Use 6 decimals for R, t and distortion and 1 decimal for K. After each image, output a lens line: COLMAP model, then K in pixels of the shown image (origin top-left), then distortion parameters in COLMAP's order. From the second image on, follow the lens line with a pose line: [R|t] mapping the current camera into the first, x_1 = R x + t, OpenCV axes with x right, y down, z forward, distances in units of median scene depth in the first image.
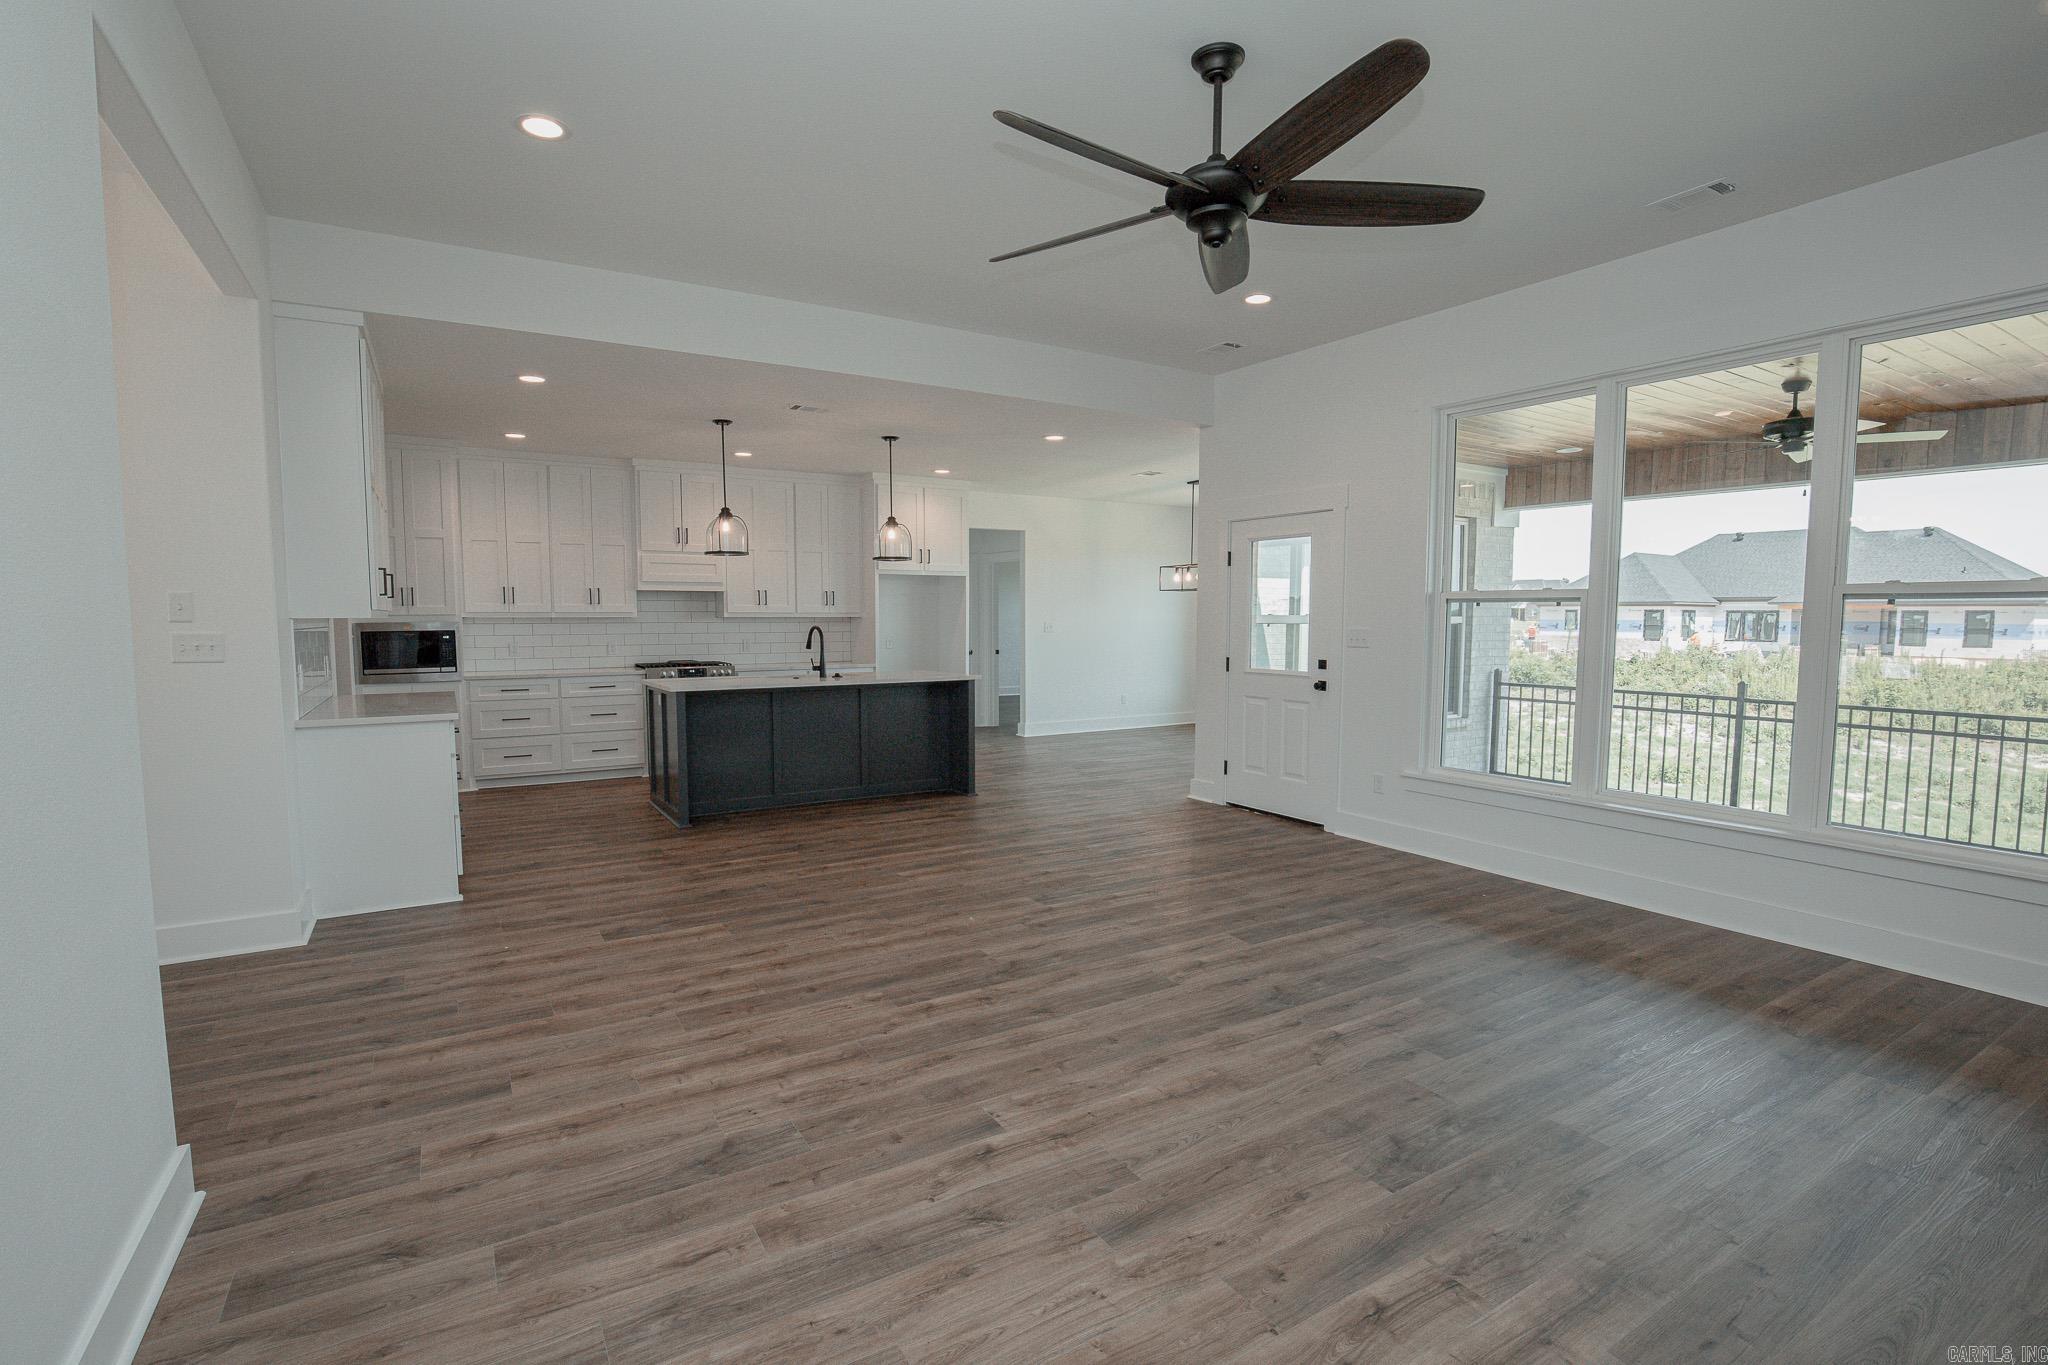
lens RADIAL K [[942.5, 0, 994.3], [0, 942.5, 703.3], [0, 0, 1]] dist [-0.029709, 0.002771]
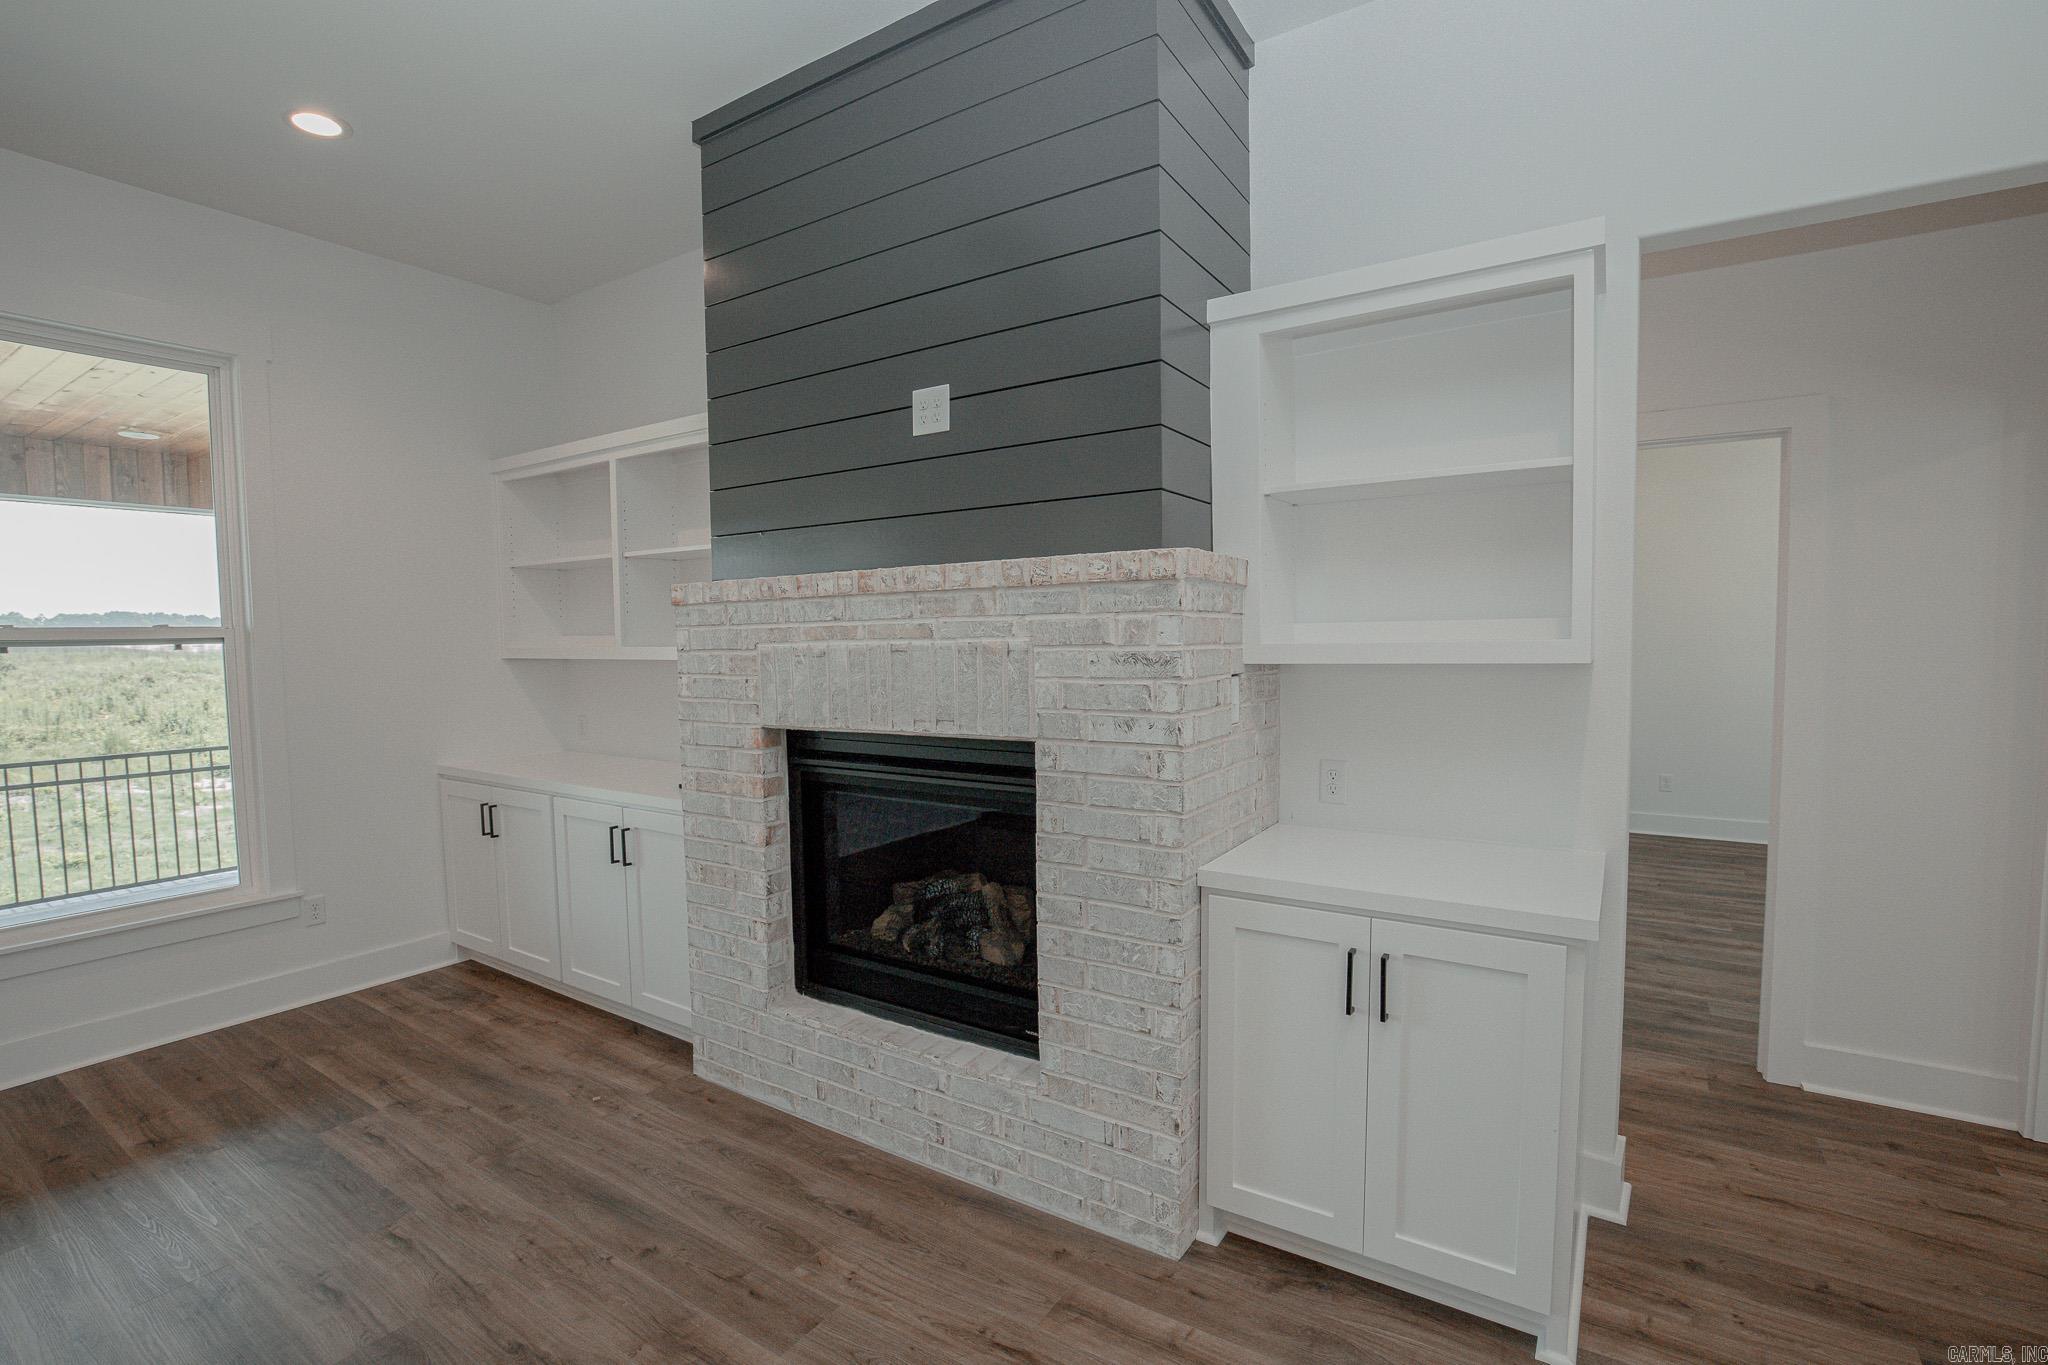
lens RADIAL K [[942.5, 0, 1032.2], [0, 942.5, 691.5], [0, 0, 1]] dist [-0.029709, 0.002771]
pose [[-0.441246, -0.047793, 0.896112, -0.169780], [0.094480, 0.990557, 0.099352, -0.060371], [-0.892399, 0.128503, -0.432564, 0.470119]]
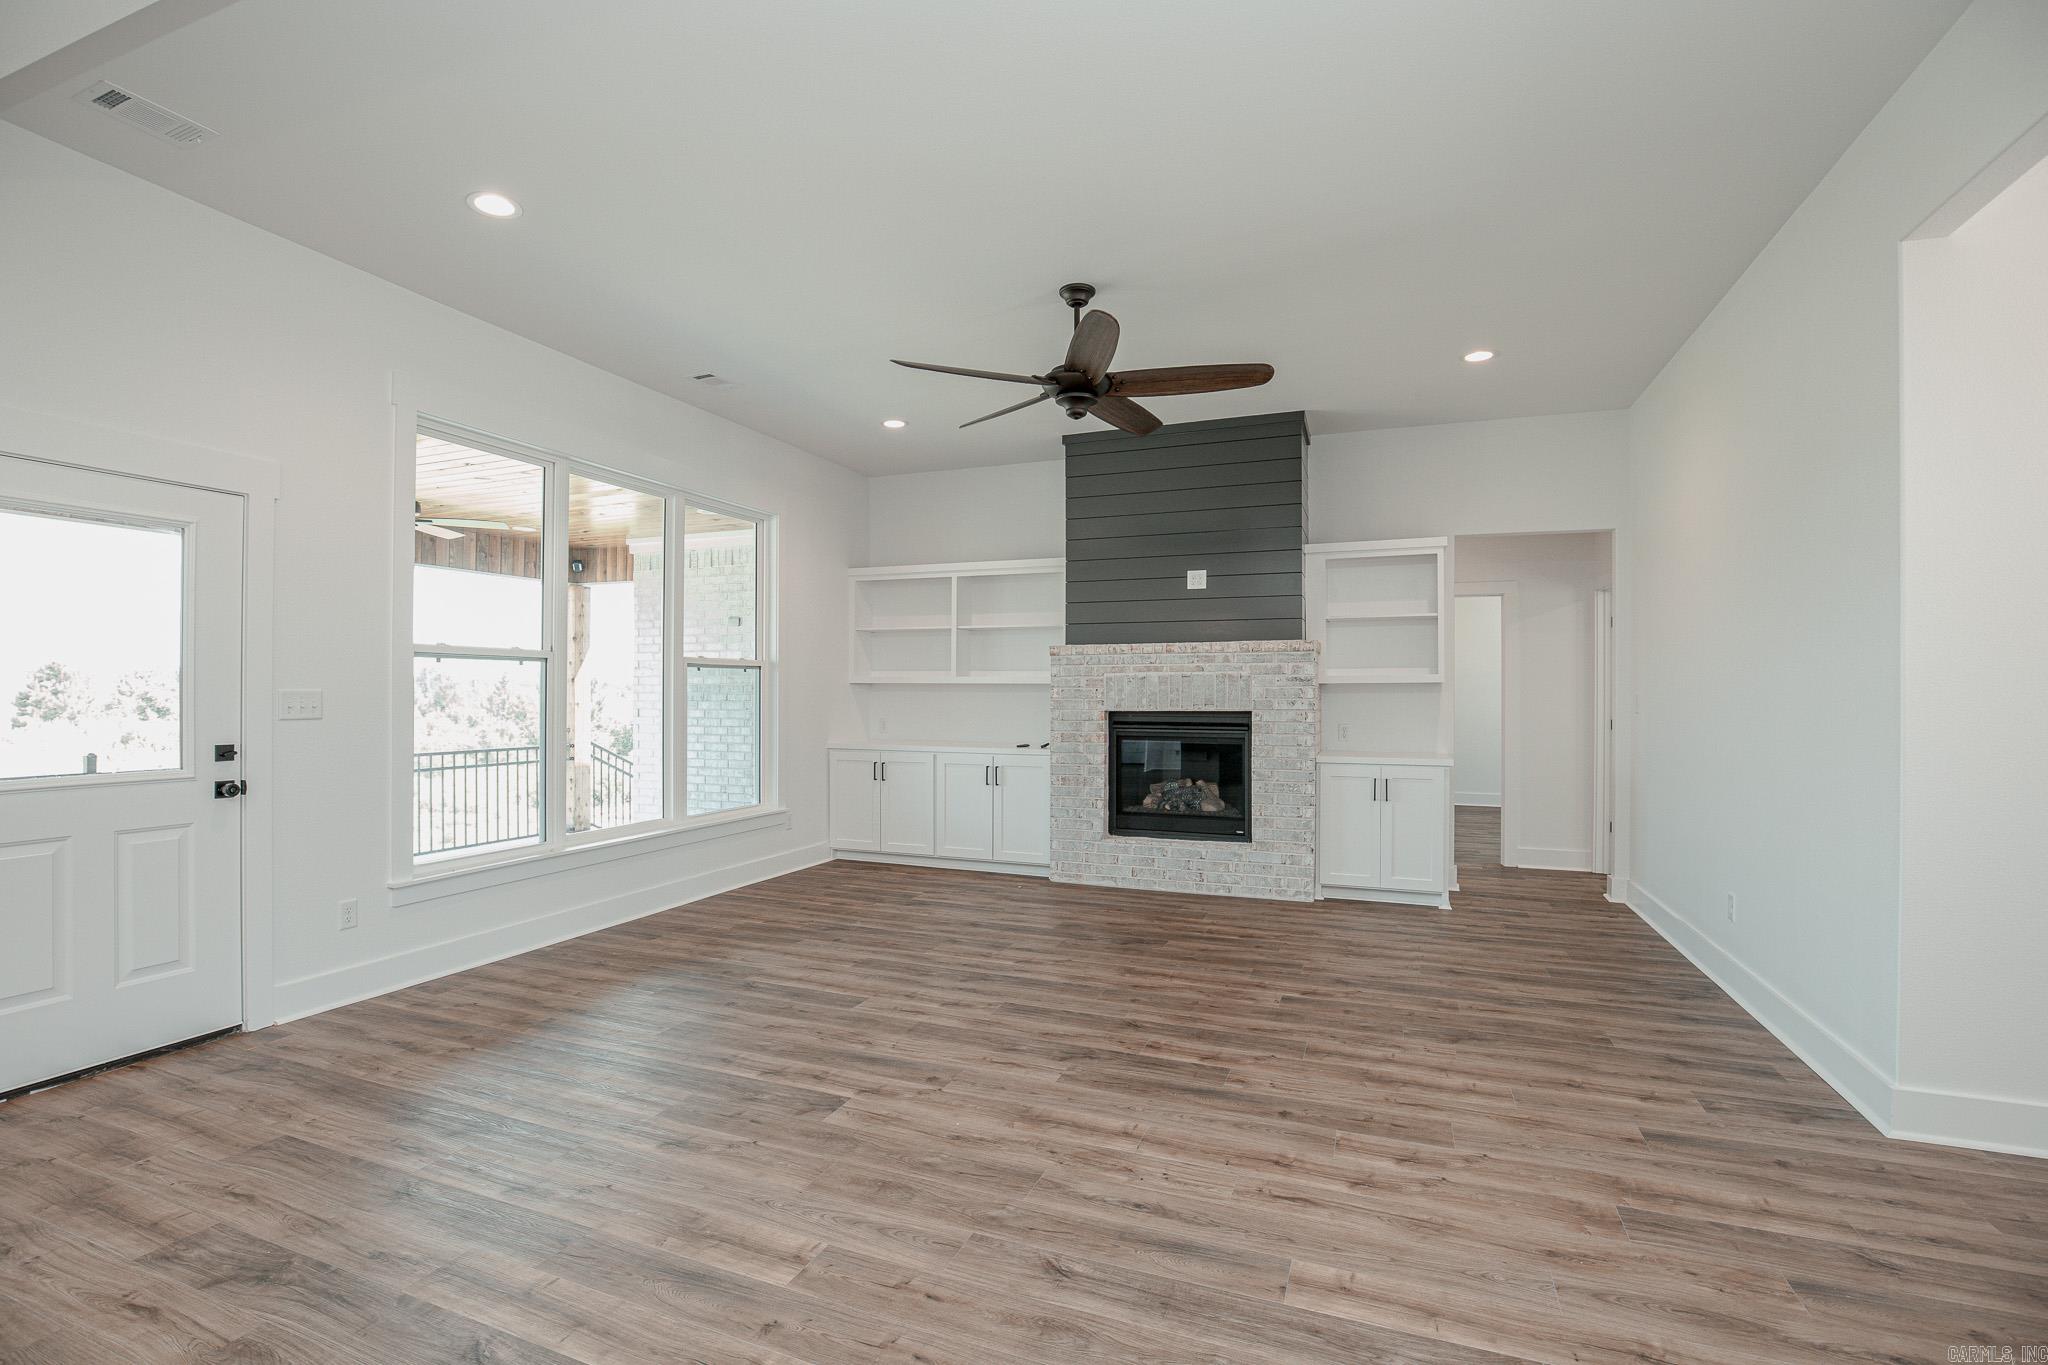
lens RADIAL K [[942.5, 0, 1029.8], [0, 942.5, 681.3], [0, 0, 1]] dist [-0.029709, 0.002771]
pose [[-0.626330, 0.007060, 0.779526, -0.600582], [0.068973, 0.996539, 0.046393, -0.113358], [-0.776501, 0.082824, -0.624649, 1.420201]]
